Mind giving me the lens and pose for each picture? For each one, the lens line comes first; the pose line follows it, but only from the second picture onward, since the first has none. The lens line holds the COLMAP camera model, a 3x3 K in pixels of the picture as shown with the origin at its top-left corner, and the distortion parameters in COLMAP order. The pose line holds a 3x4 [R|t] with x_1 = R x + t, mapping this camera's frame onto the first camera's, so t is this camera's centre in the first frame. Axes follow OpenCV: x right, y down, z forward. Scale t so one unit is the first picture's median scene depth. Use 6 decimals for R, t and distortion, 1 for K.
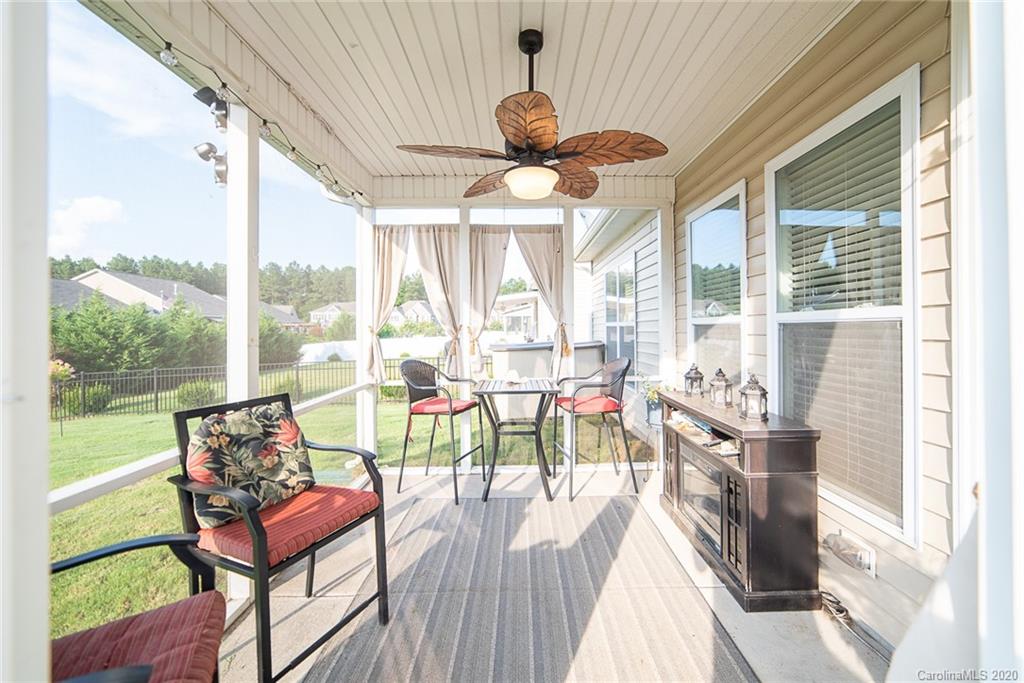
lens RADIAL K [[401.2, 0, 513.6], [0, 401.2, 332.5], [0, 0, 1]] dist [-0.002291, 0.000085]
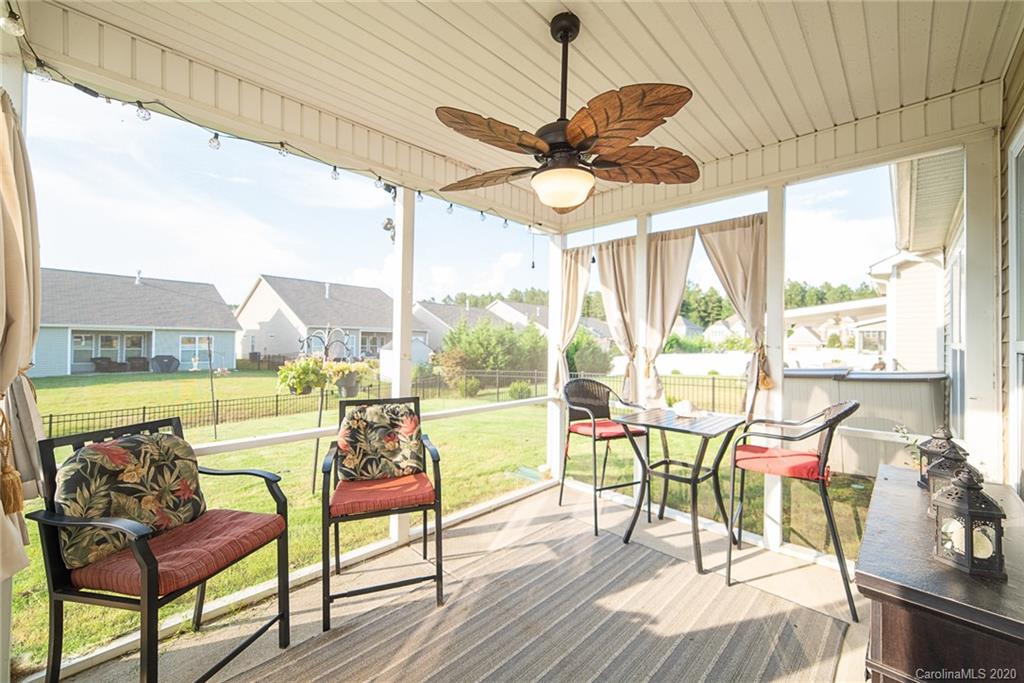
lens RADIAL K [[392.1, 0, 515.2], [0, 392.1, 343.9], [0, 0, 1]] dist [-0.019075, 0.000285]
pose [[0.714195, 0.018175, -0.699711, 0.299218], [-0.023626, 0.999719, 0.001853, -0.016758], [0.699548, 0.015208, 0.714424, 0.169867]]
